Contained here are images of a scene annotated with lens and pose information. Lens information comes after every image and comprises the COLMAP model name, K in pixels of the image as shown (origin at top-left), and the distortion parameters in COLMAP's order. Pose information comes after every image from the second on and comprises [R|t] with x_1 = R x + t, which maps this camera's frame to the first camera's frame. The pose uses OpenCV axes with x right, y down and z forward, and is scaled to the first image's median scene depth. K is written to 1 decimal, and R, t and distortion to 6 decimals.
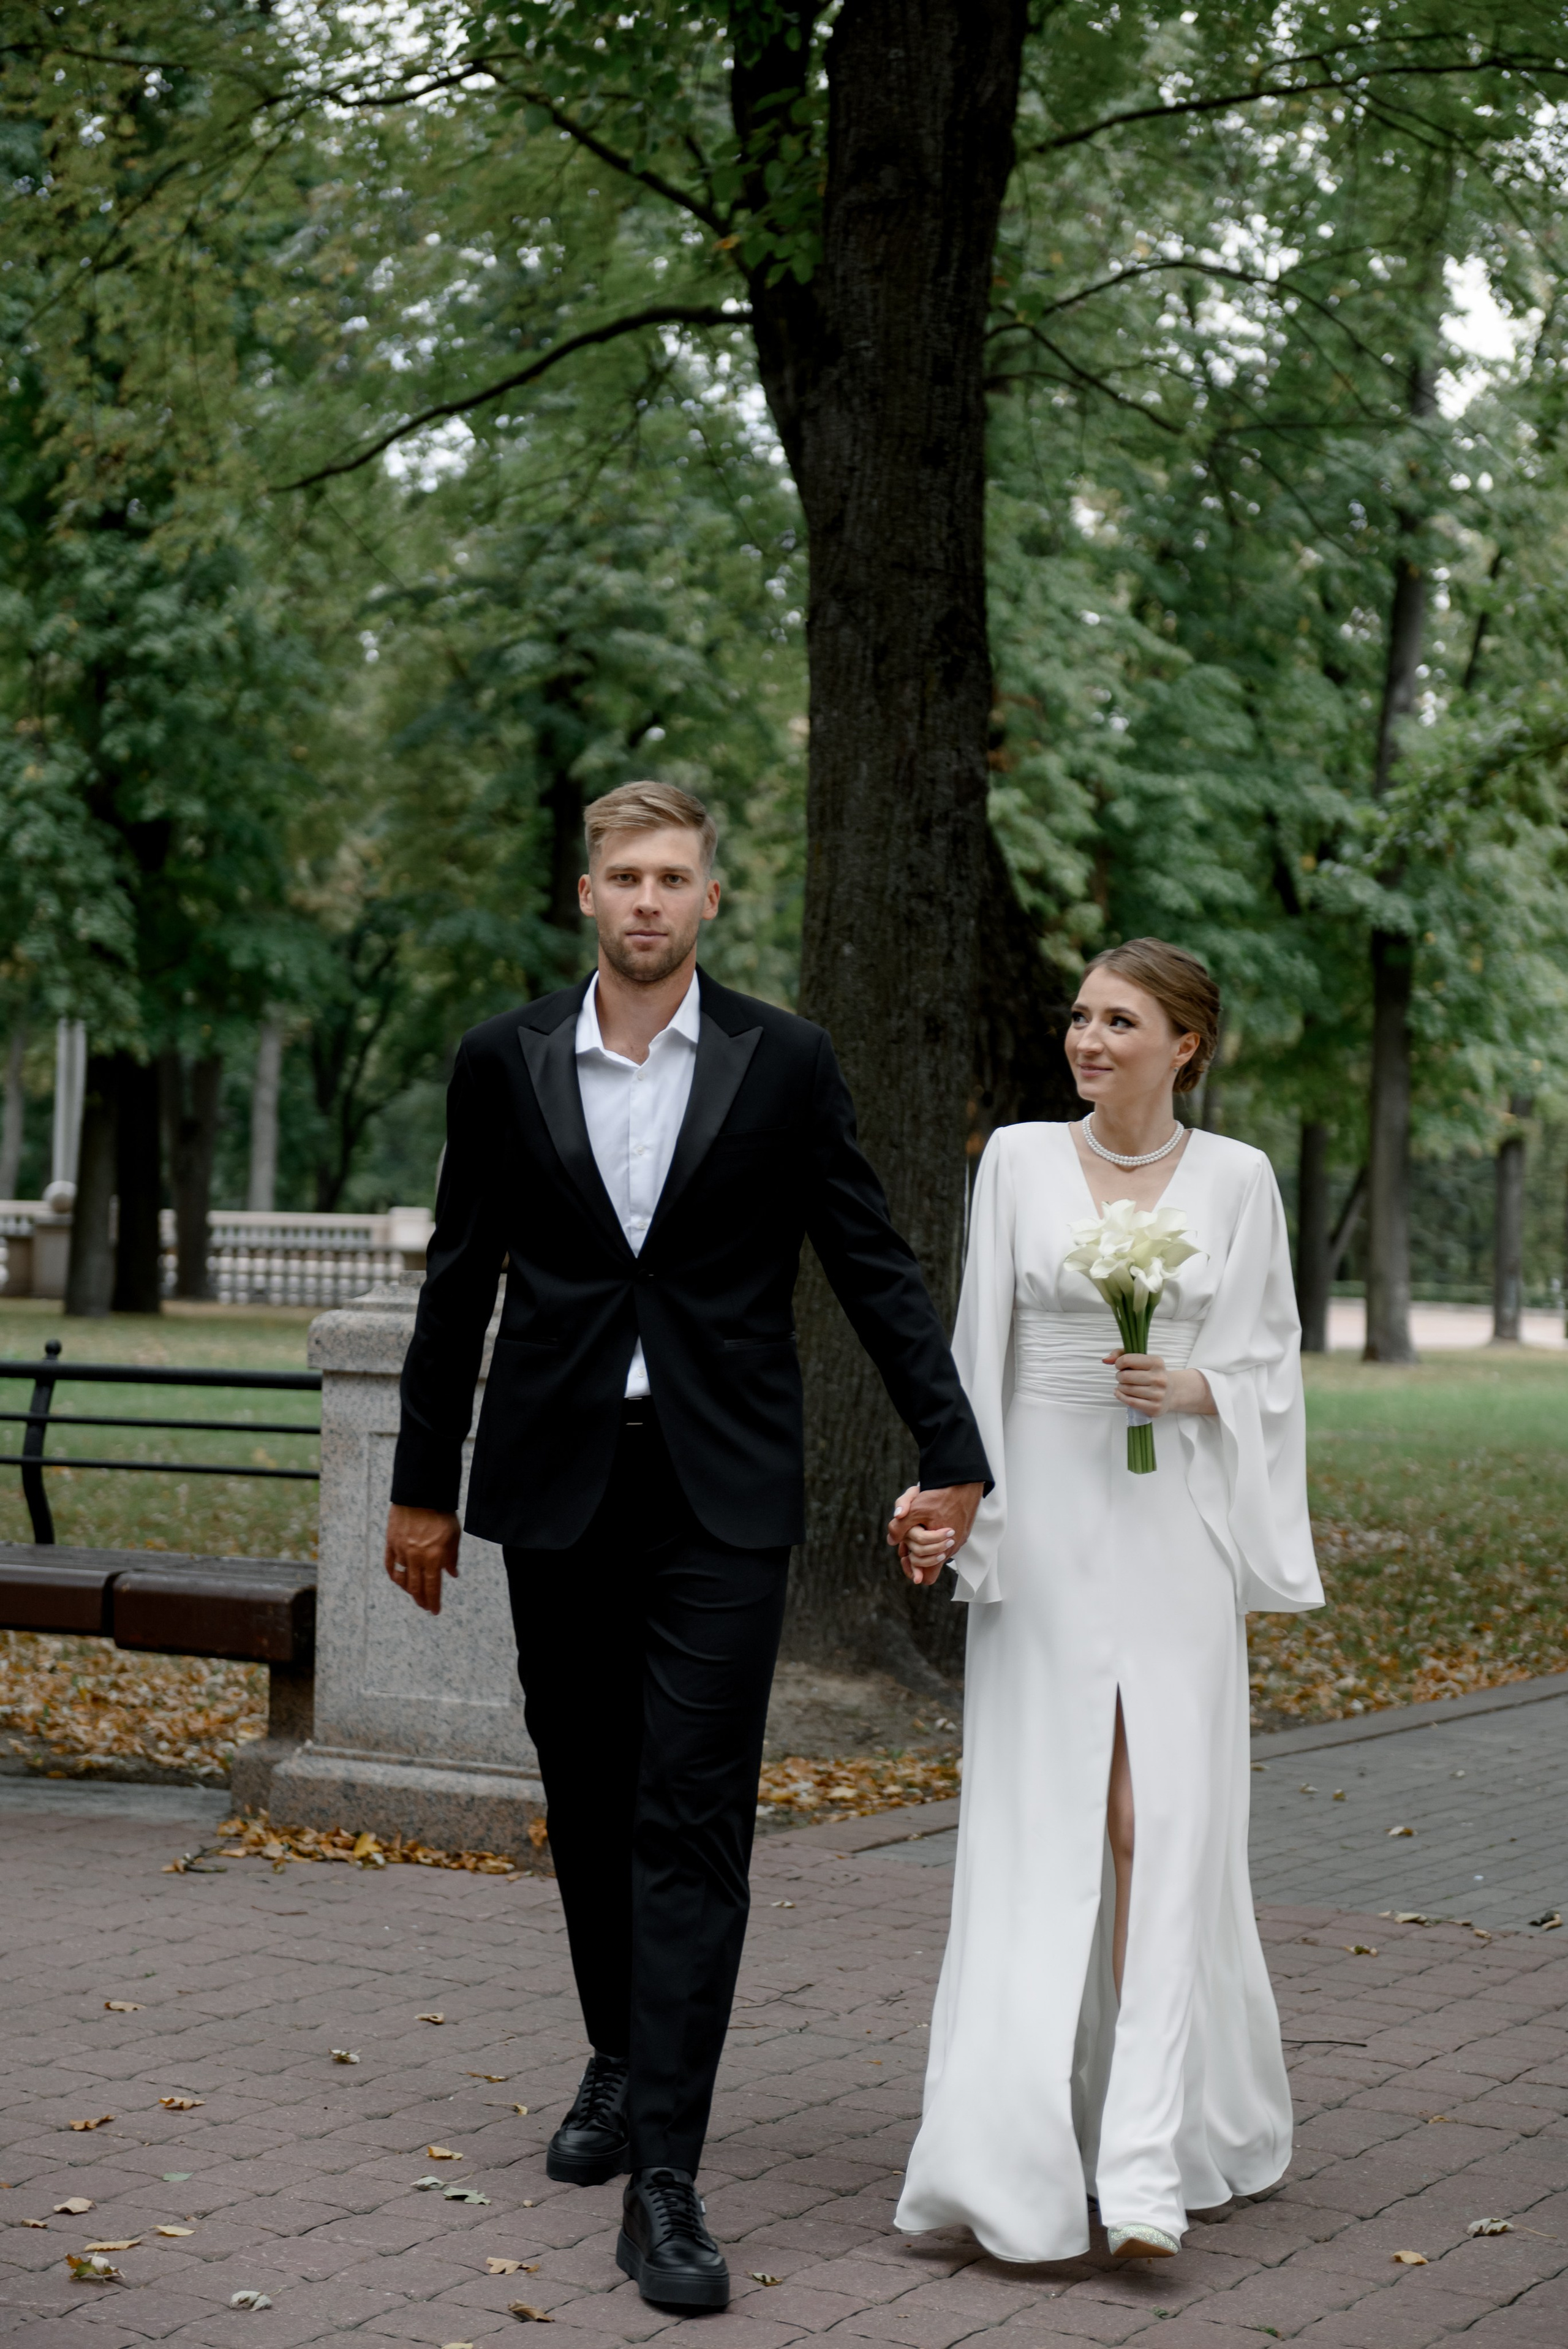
lens RADIAL K [[4593.2, 0, 784.0], [0, 4593.2, 1174.5], [0, 0, 1]] dist [0.084434, 0.105626]
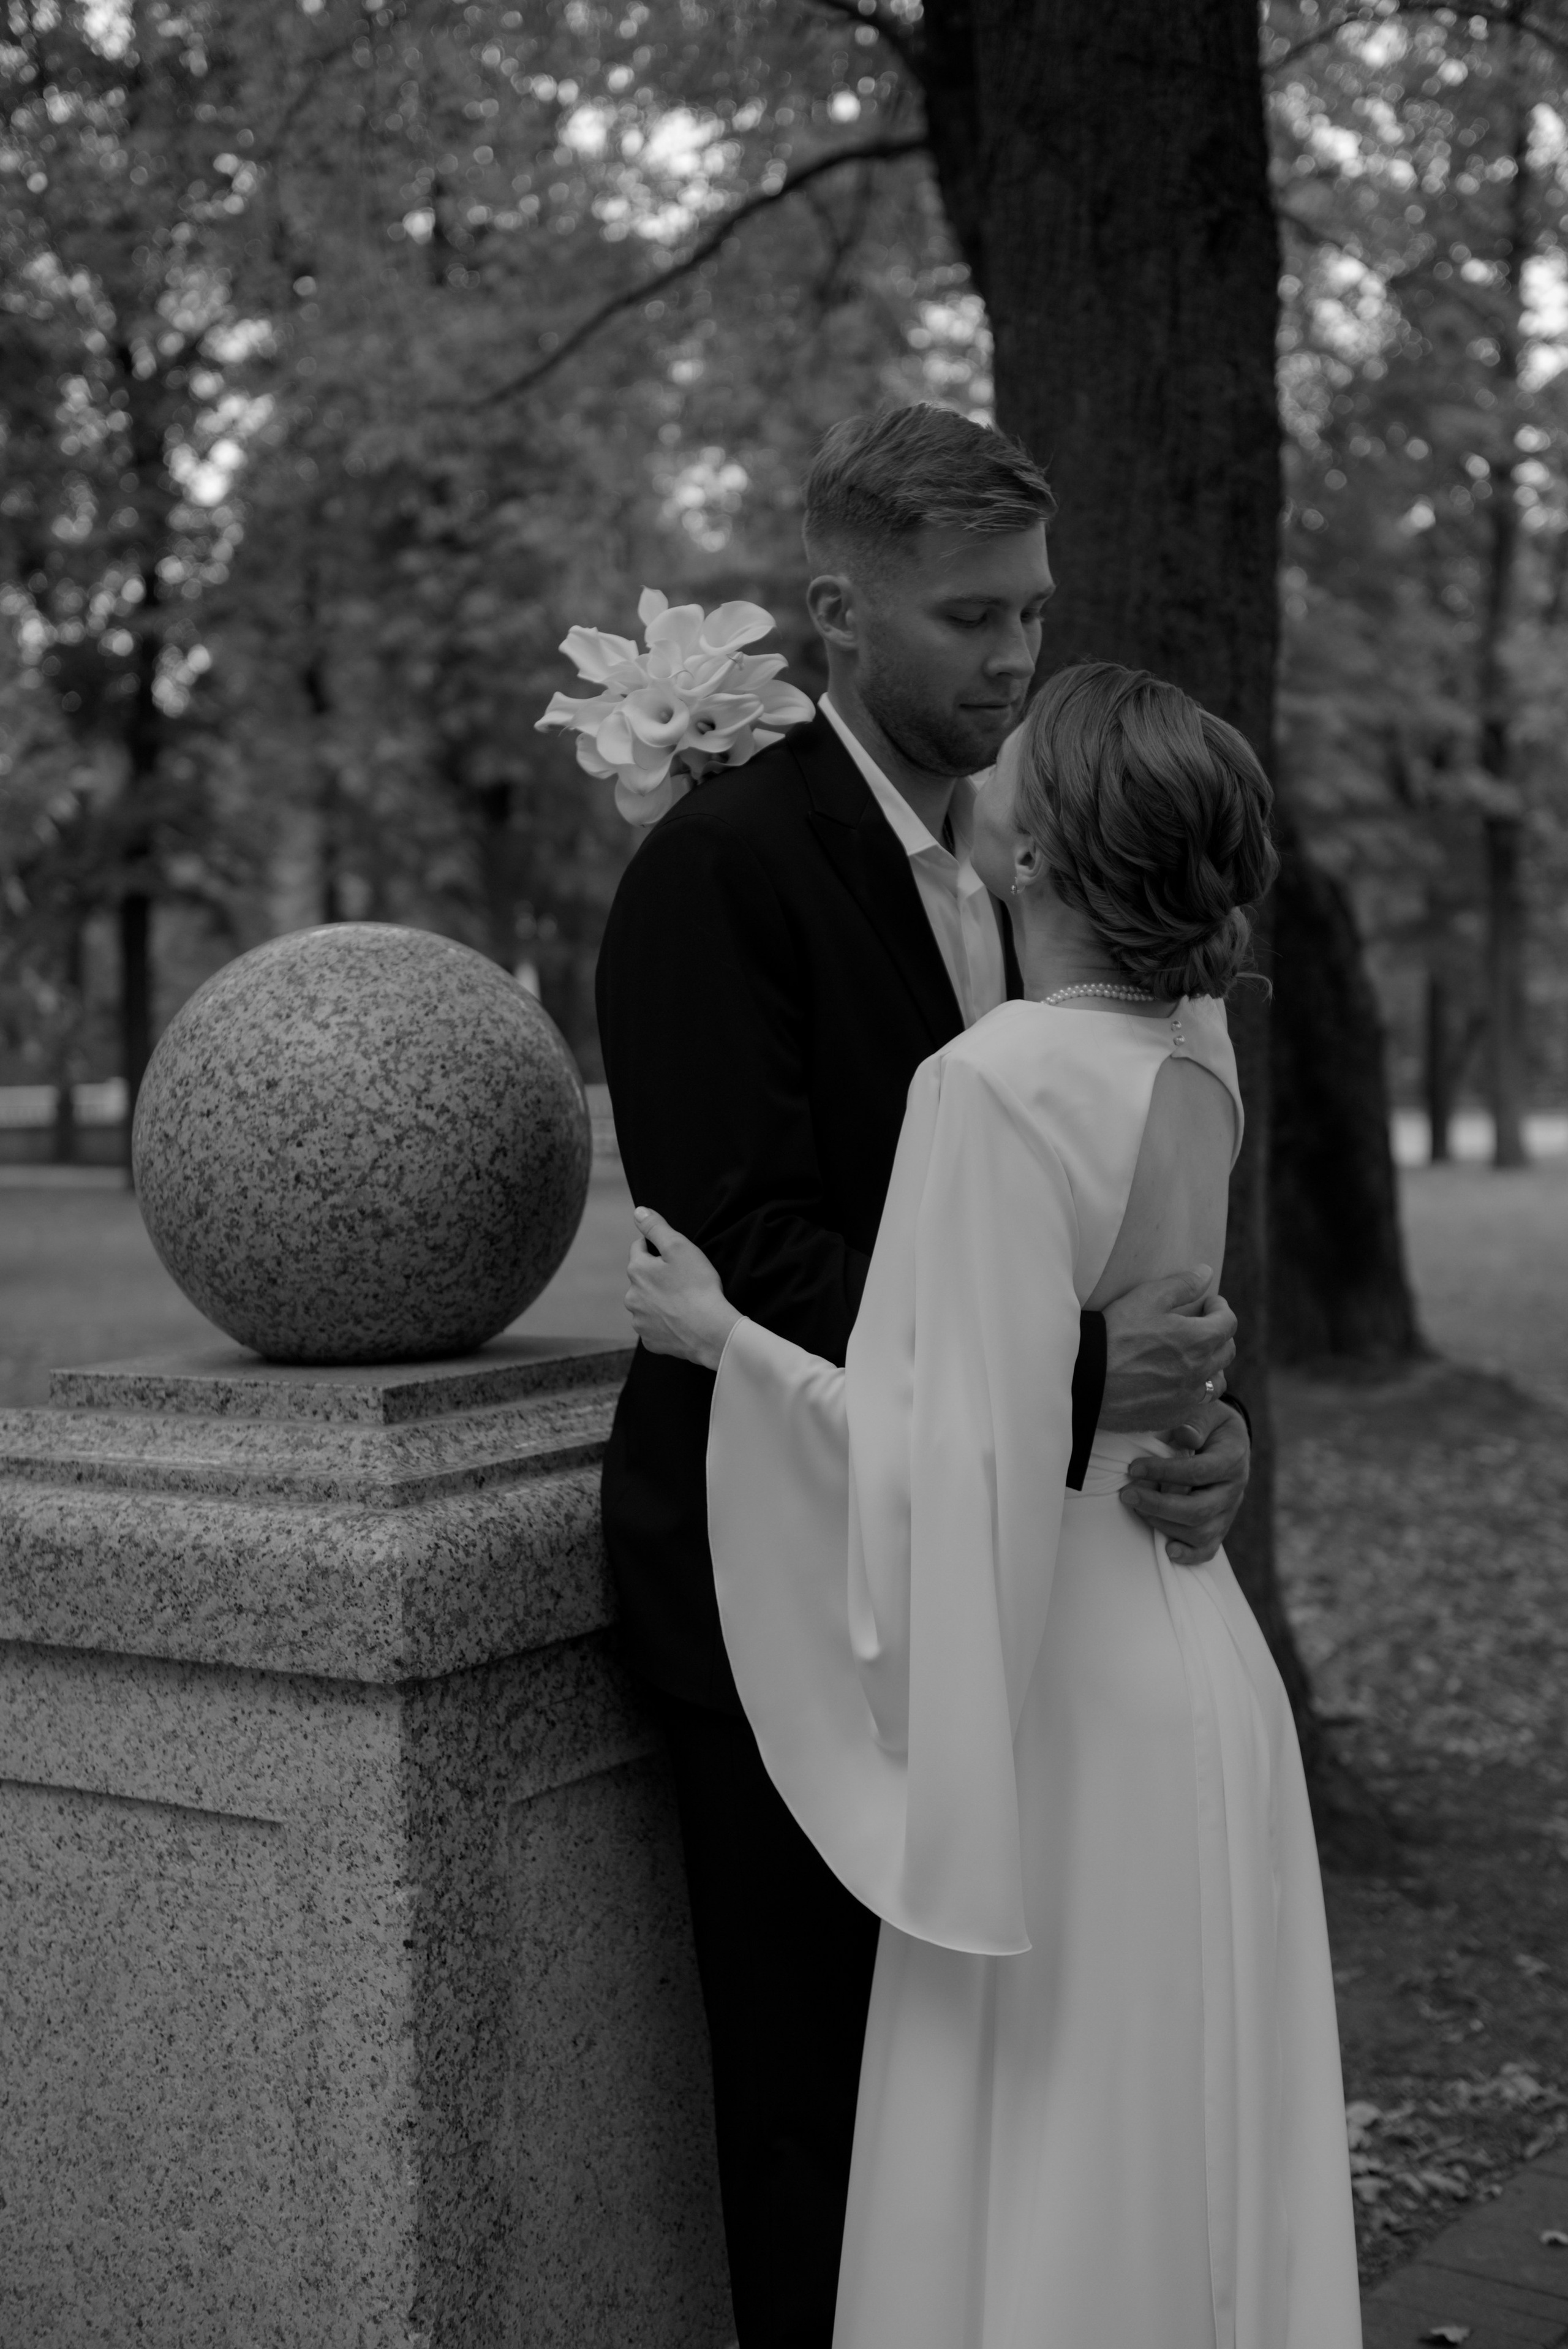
lens RADIAL K [[3112.5, 0, 784.0], [0, 3112.5, 1174.5], [0, 0, 1]] dist [0.117490, -0.006915]
pose [[0.995805, -0.049384, -0.077025, 0.001369], [0.052563, 0.997824, 0.039809, -0.001022], [0.074891, -0.043691, 0.996234, 0.166435]]
